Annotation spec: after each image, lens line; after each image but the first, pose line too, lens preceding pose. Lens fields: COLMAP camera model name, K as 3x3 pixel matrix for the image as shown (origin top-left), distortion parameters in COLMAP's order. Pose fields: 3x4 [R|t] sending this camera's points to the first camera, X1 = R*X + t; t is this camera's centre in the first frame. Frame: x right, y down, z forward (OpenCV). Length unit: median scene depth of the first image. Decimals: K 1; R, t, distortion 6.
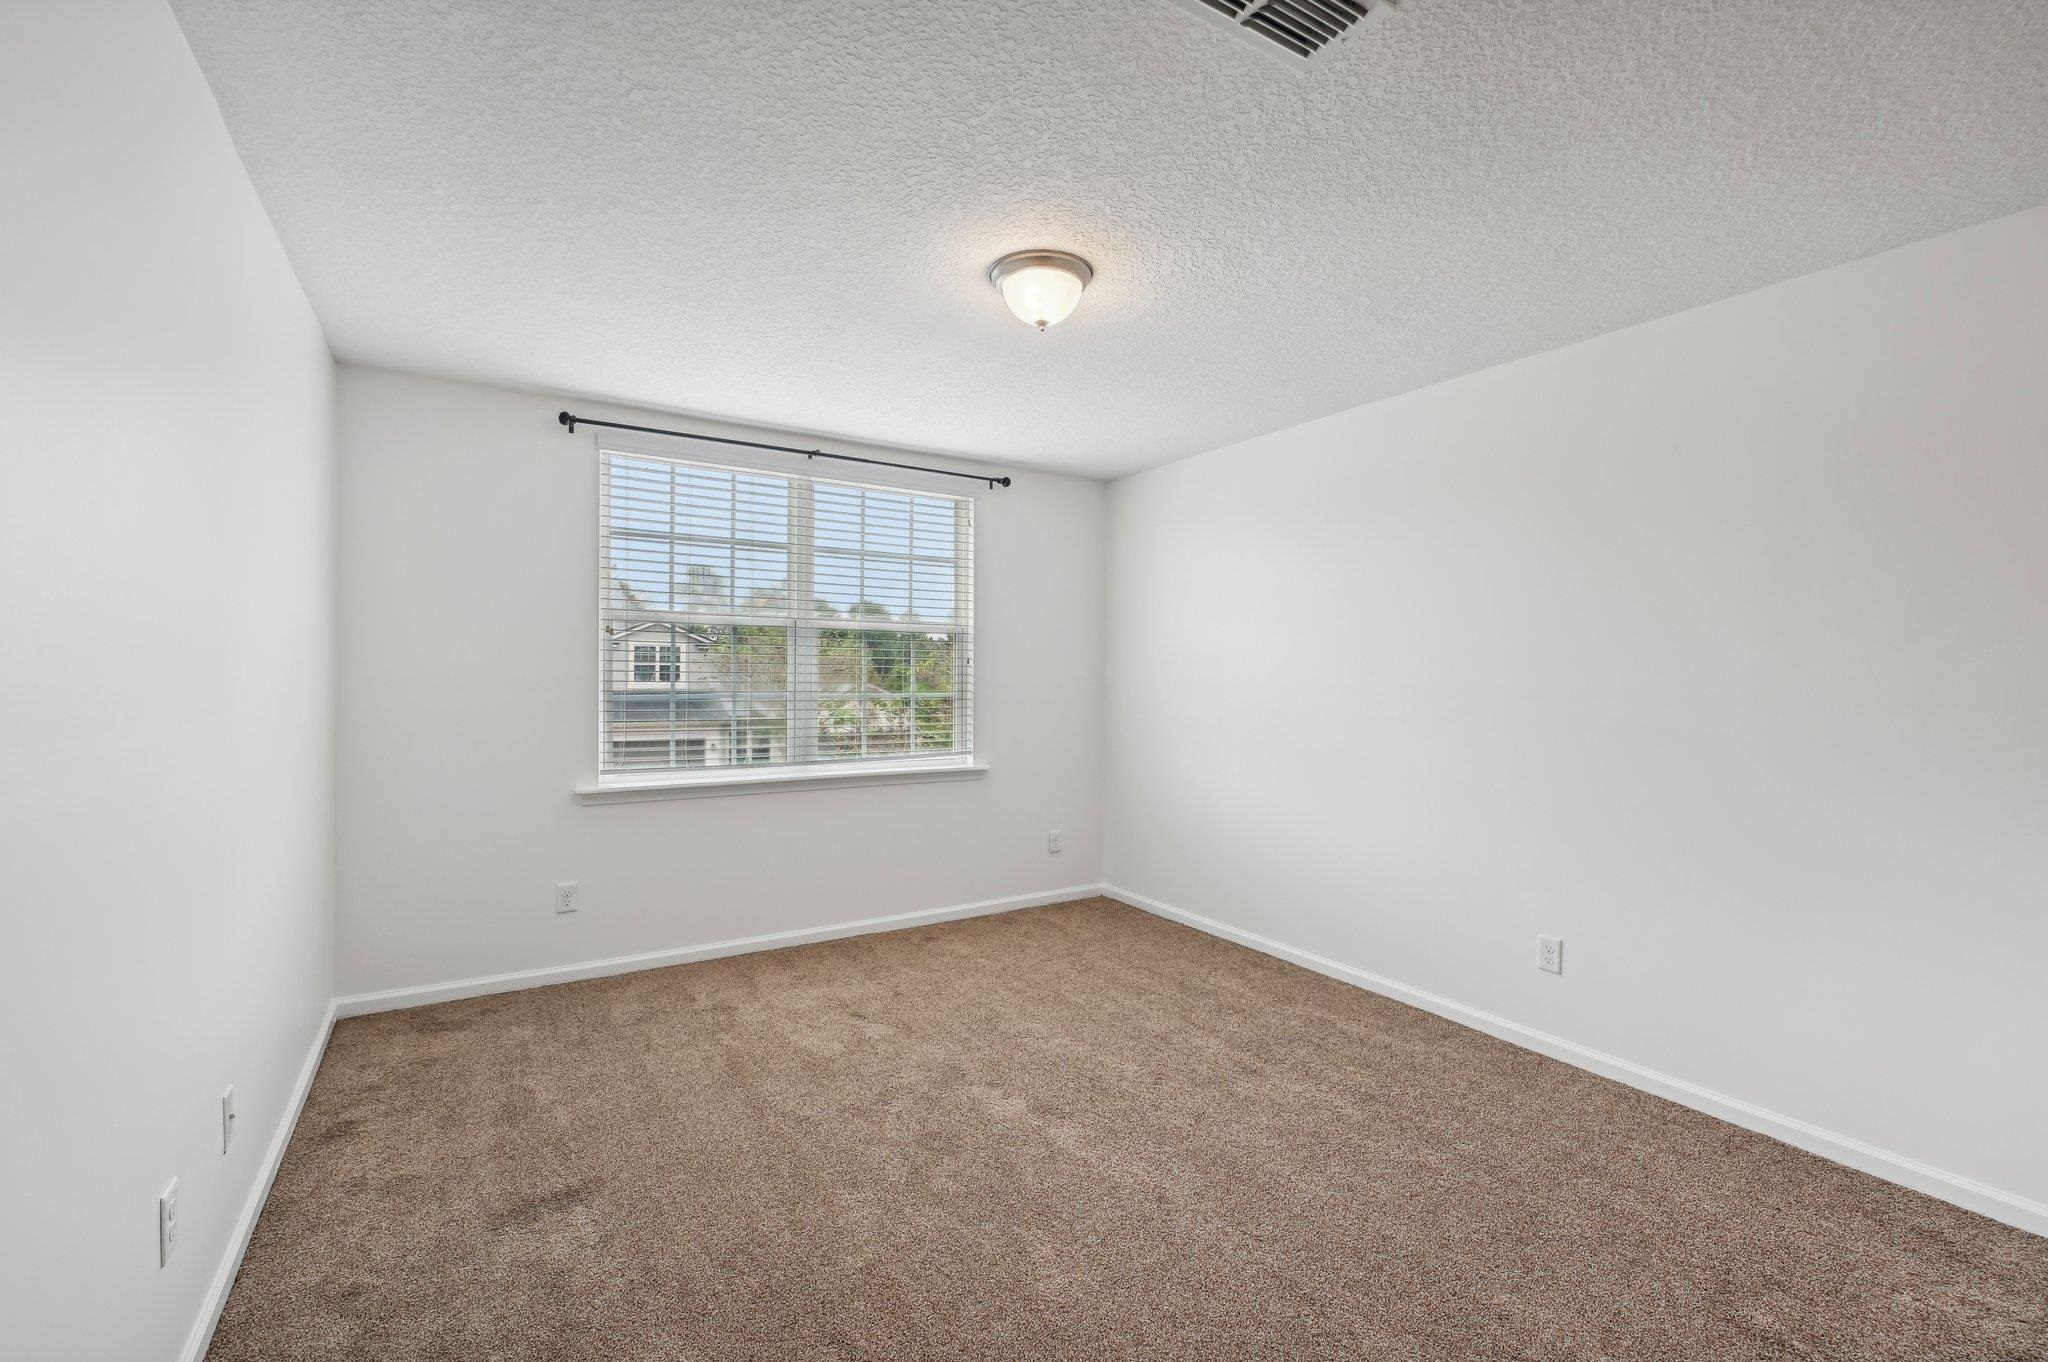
lens RADIAL K [[882.2, 0, 1027.1], [0, 882.2, 678.6], [0, 0, 1]] dist [0.002136, 0.000398]
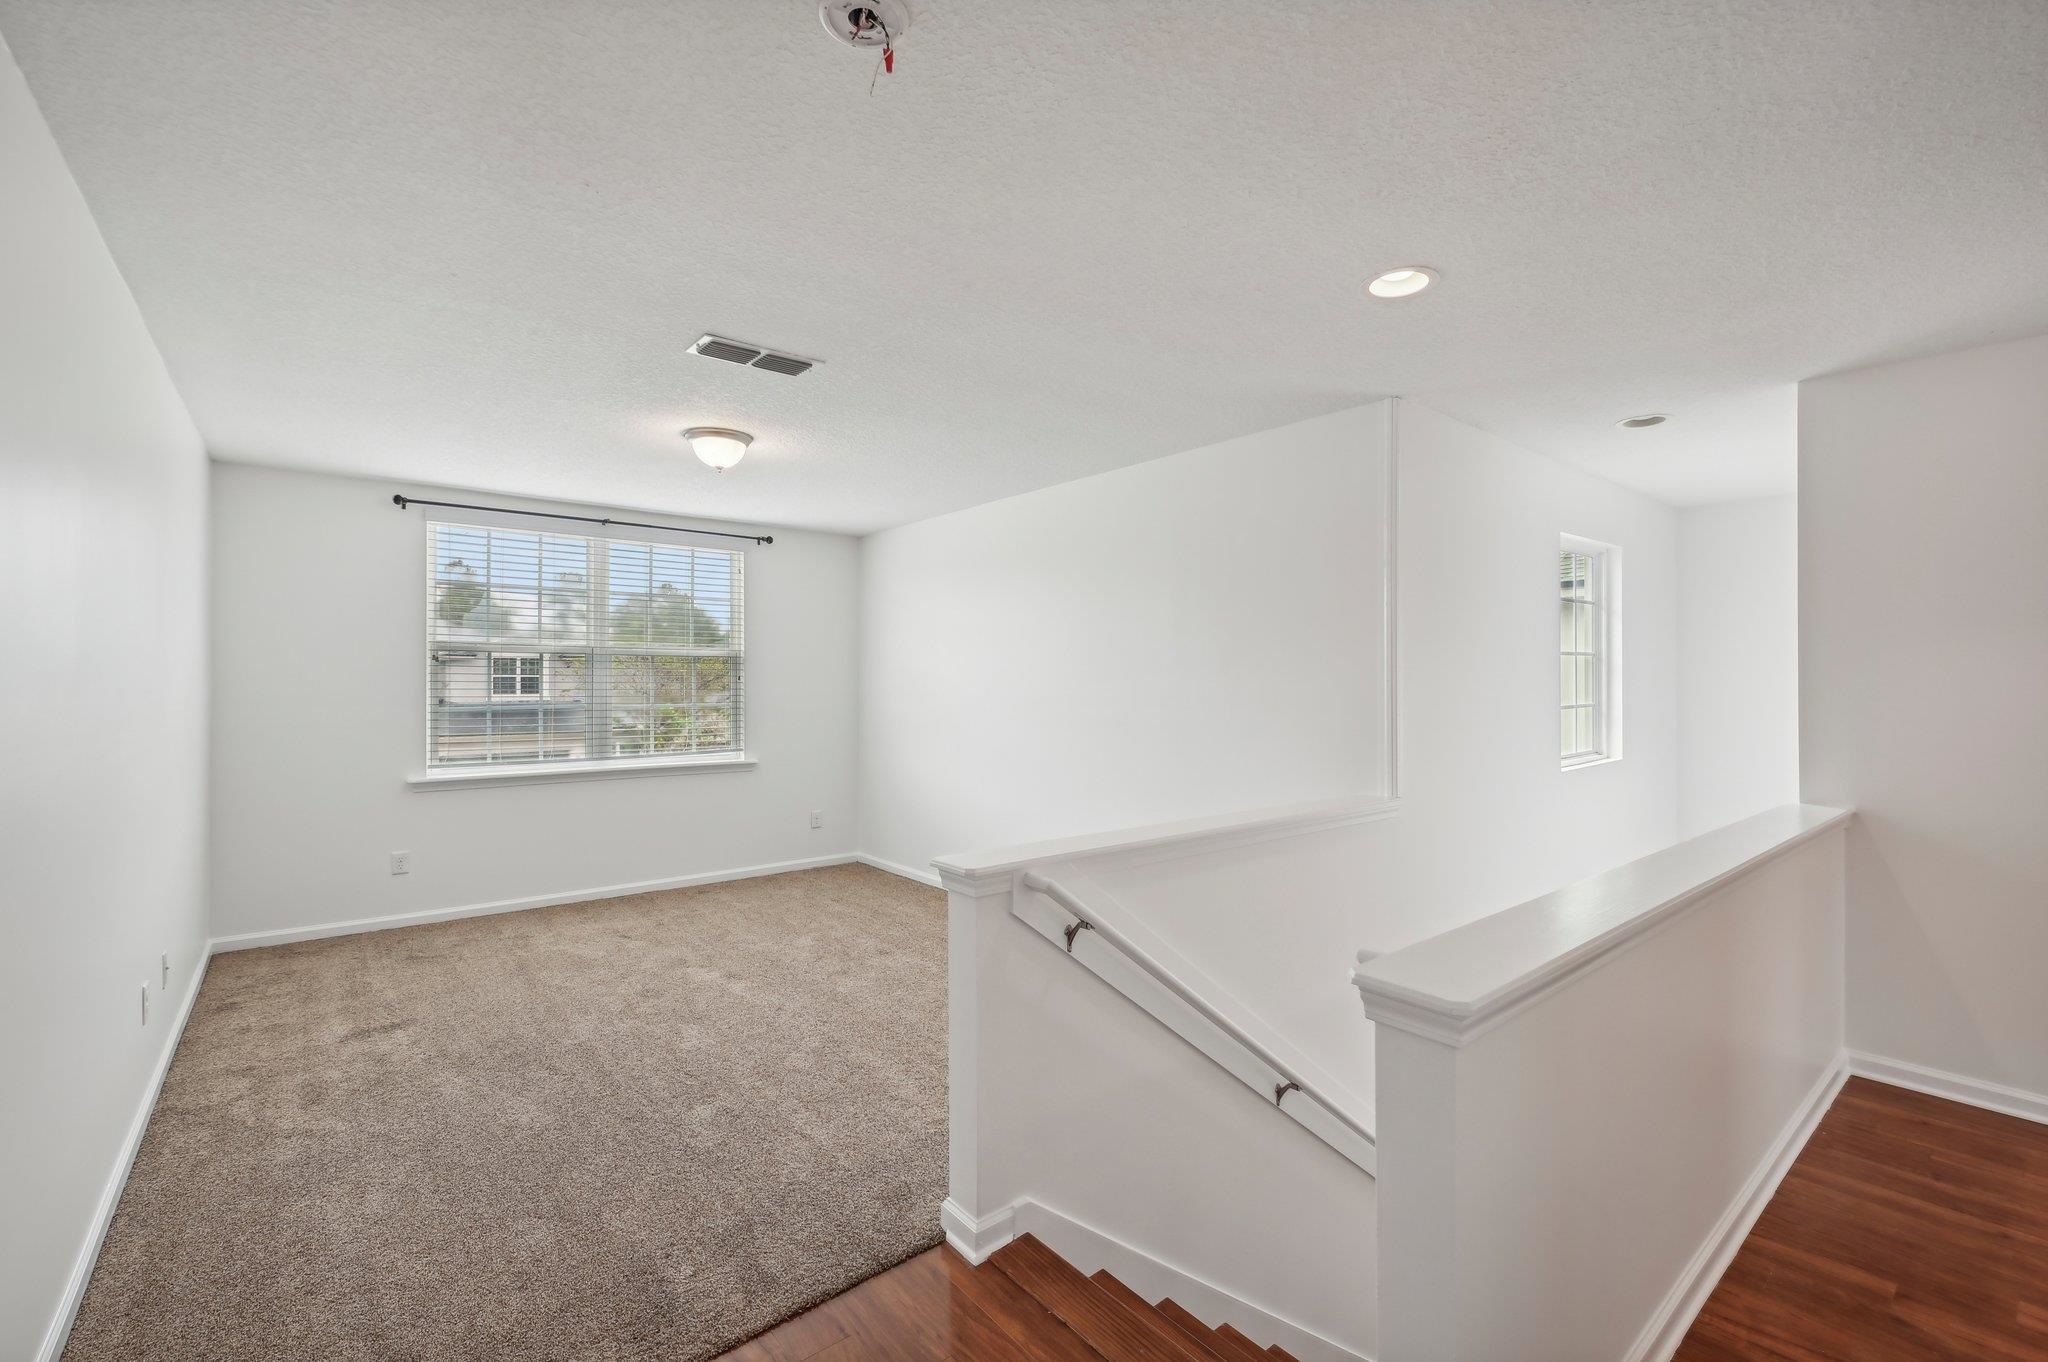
lens RADIAL K [[882.2, 0, 1026.7], [0, 882.2, 681.1], [0, 0, 1]] dist [0.002136, 0.000398]
pose [[0.992930, -0.005594, 0.118568, 0.267636], [0.006325, 0.999963, -0.005794, -0.009019], [-0.118531, 0.006503, 0.992929, -0.447071]]
